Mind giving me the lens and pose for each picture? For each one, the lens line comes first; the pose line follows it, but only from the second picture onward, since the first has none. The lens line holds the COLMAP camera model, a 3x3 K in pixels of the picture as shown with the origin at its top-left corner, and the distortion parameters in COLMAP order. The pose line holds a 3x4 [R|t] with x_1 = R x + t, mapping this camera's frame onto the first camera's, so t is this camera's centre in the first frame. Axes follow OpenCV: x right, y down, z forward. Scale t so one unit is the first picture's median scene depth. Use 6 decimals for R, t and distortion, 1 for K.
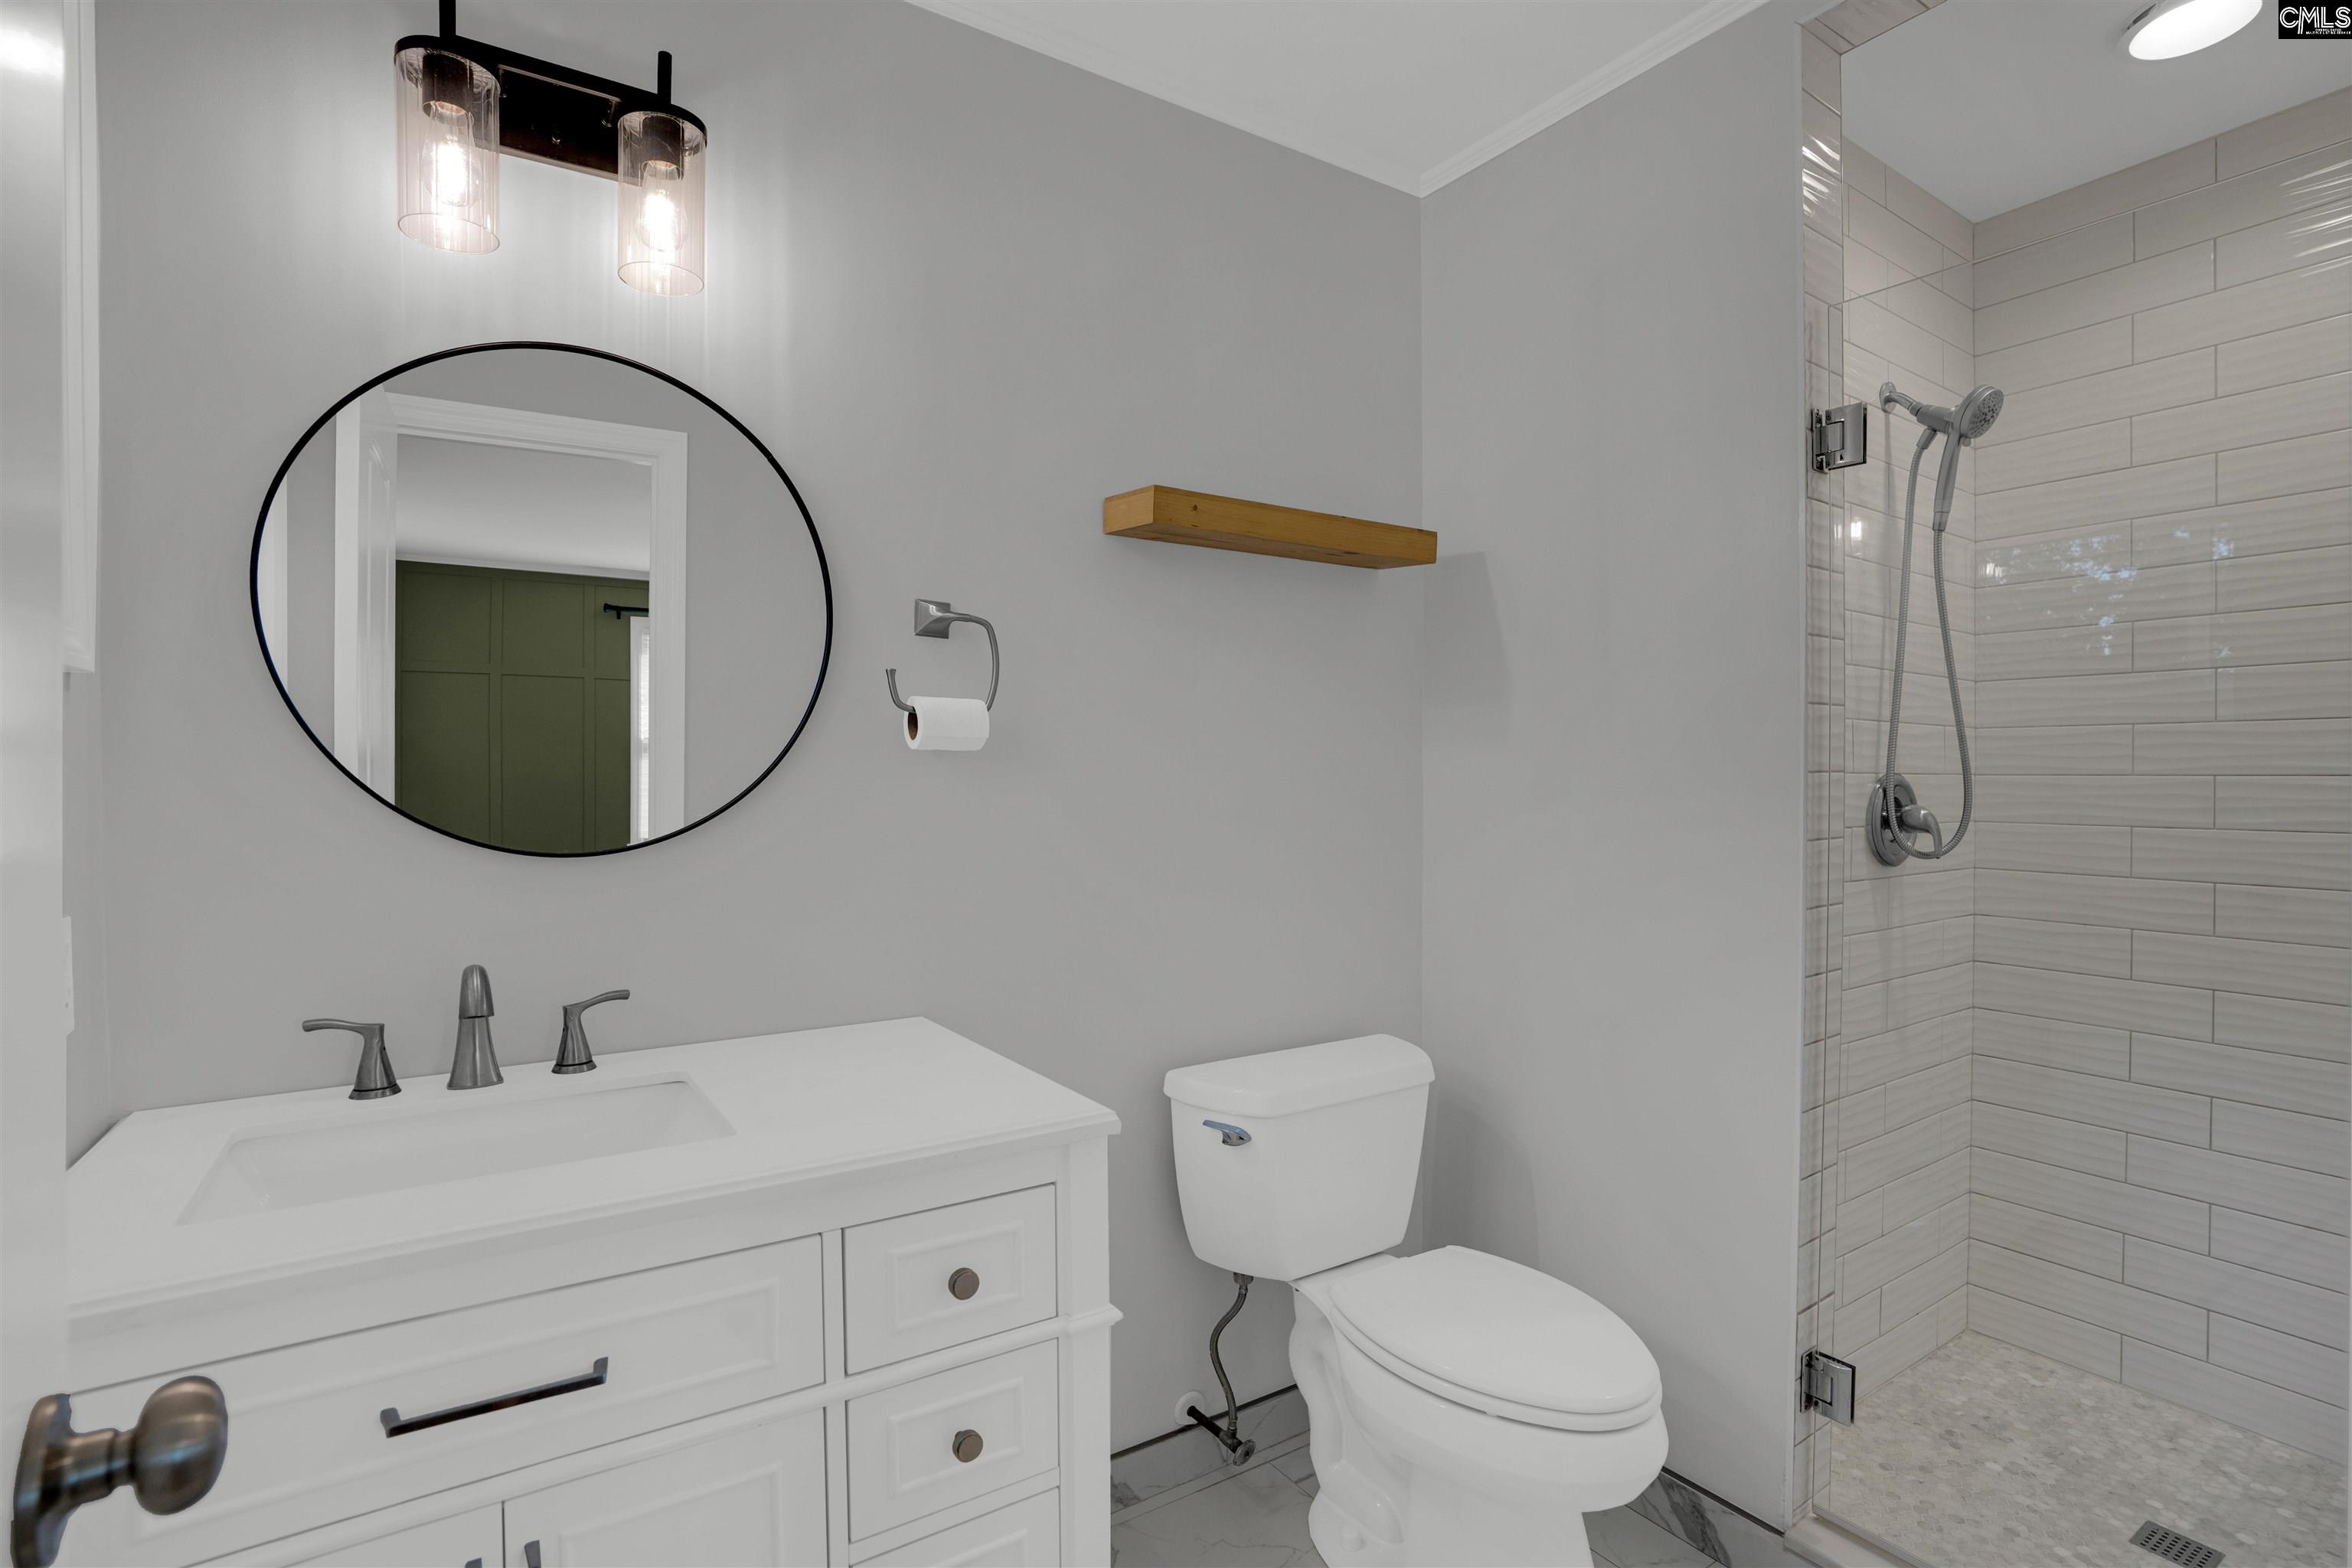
lens RADIAL K [[1150.7, 0, 1189.2], [0, 1150.7, 782.0], [0, 0, 1]] dist [-0.056108, 0.018011]
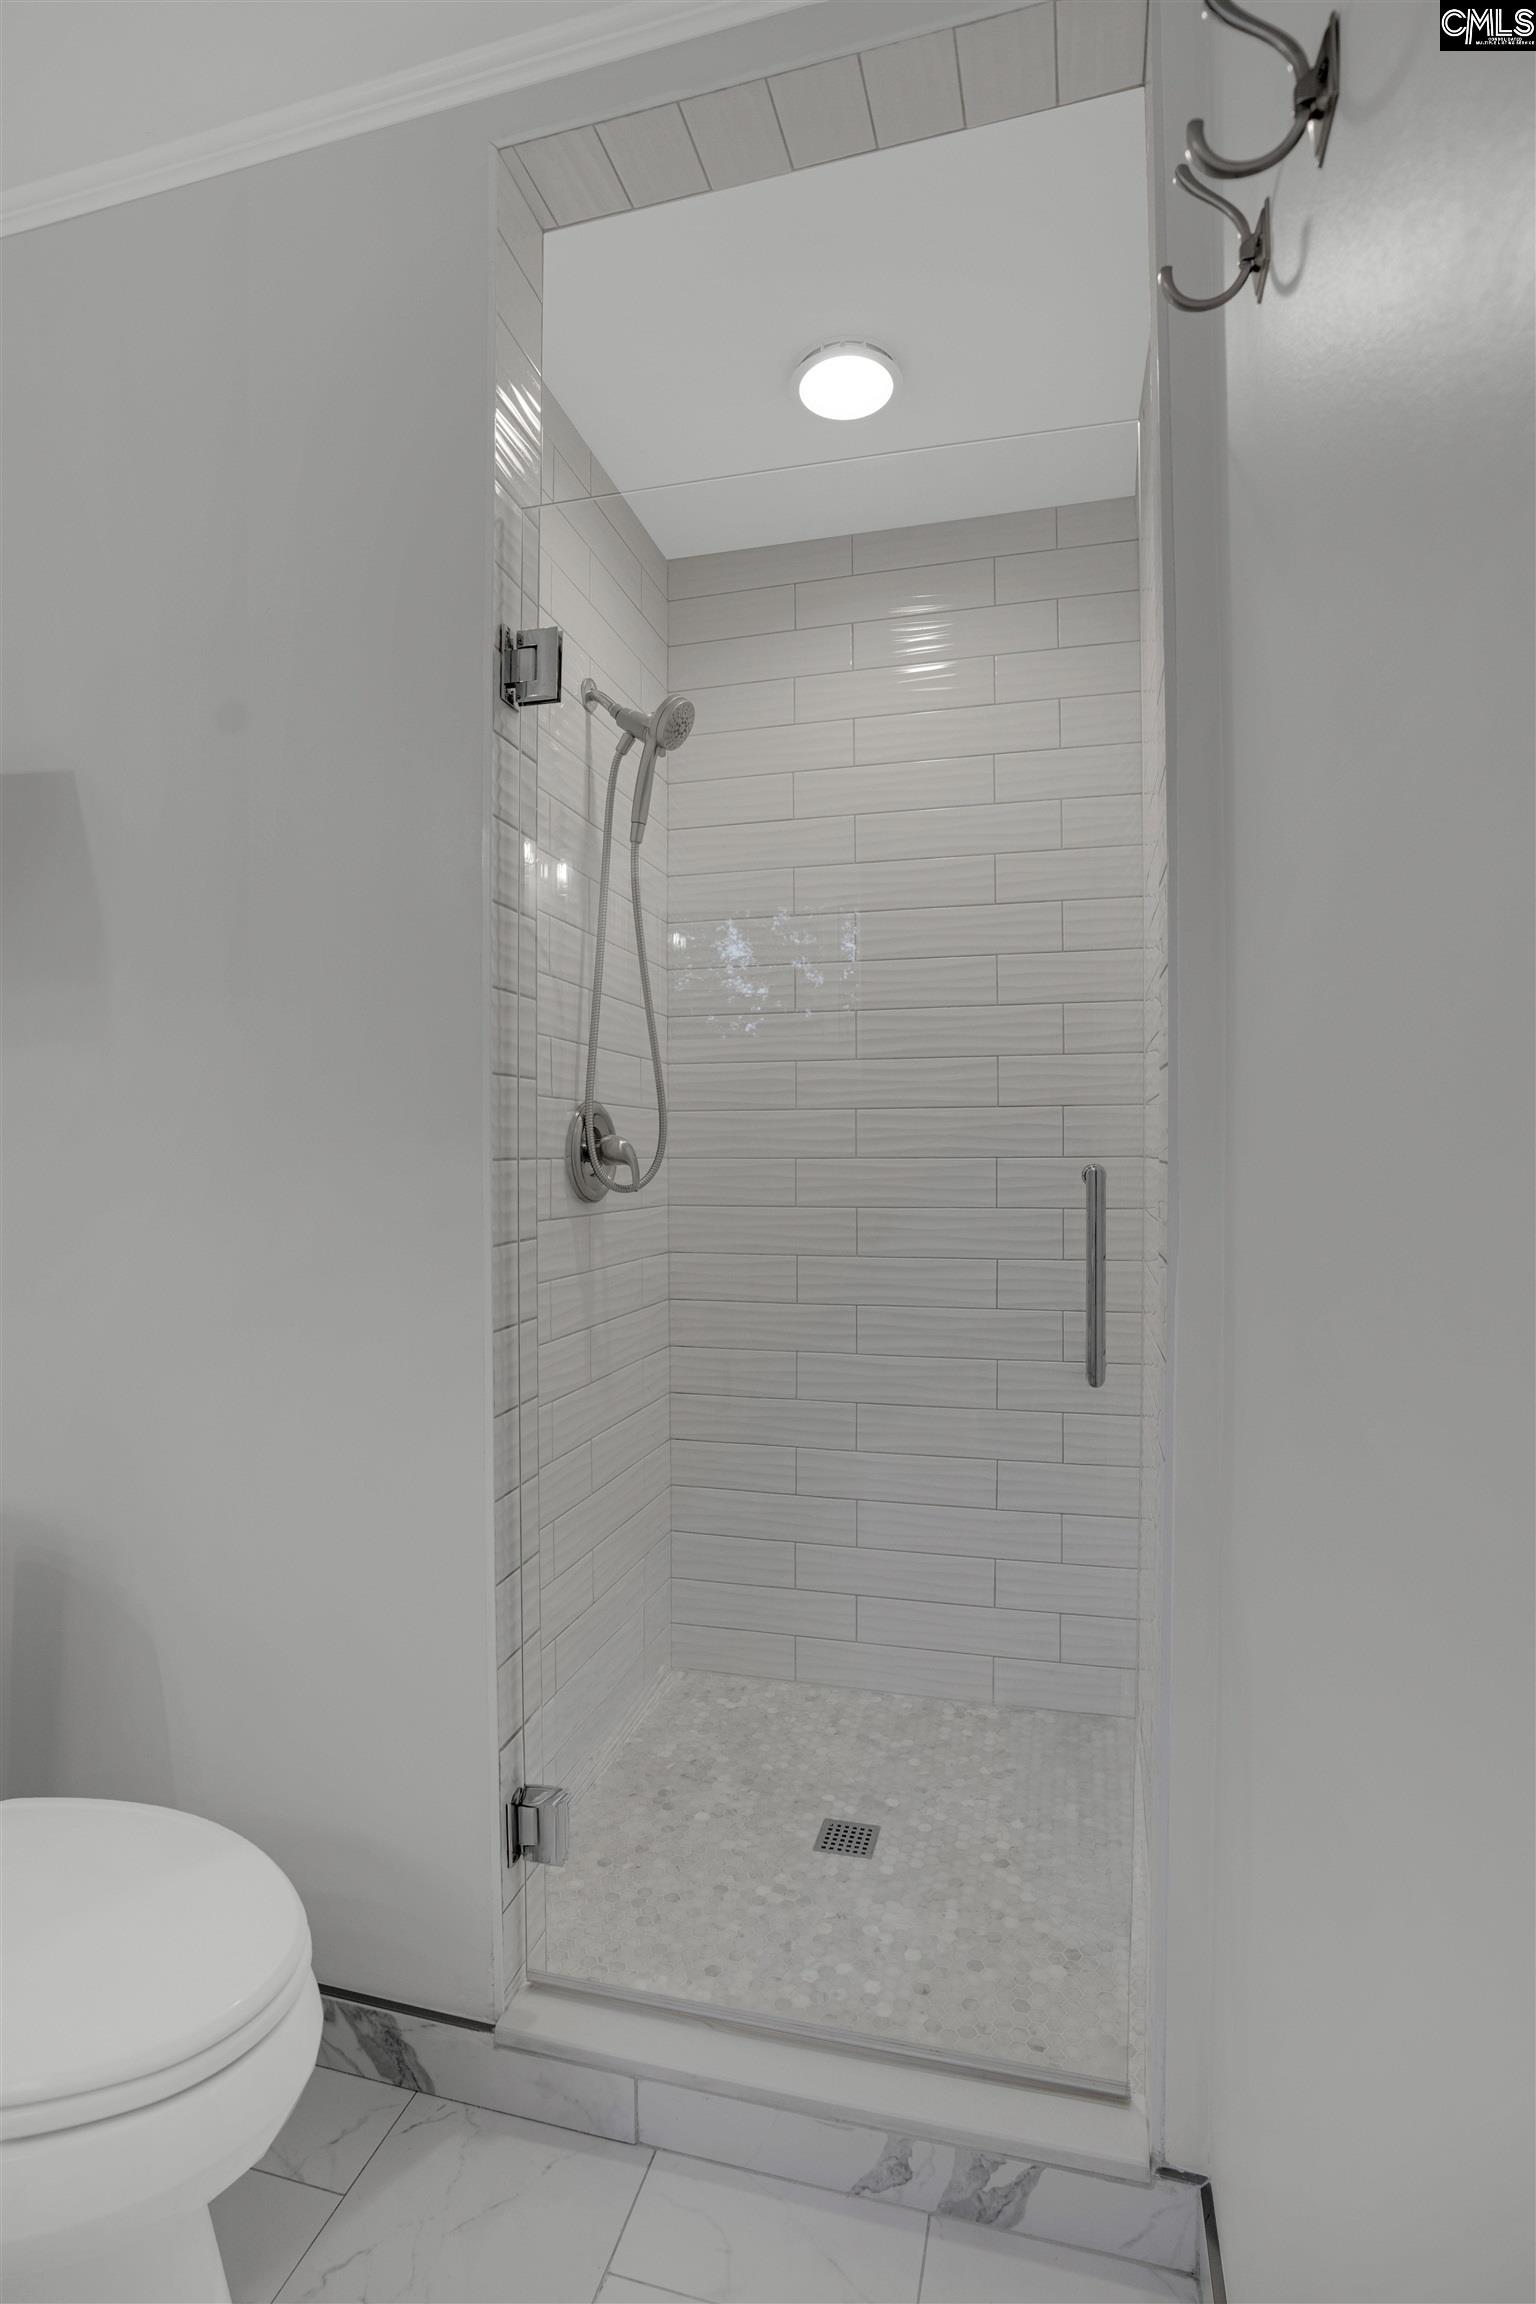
lens RADIAL K [[1127.2, 0, 783.6], [0, 1127.2, 1152.5], [0, 0, 1]] dist [-0.056108, 0.018011]
pose [[0.753367, -0.004390, 0.657585, 0.149109], [0.008888, 0.999954, -0.003506, 0.041832], [-0.657540, 0.008486, 0.753372, 0.224407]]
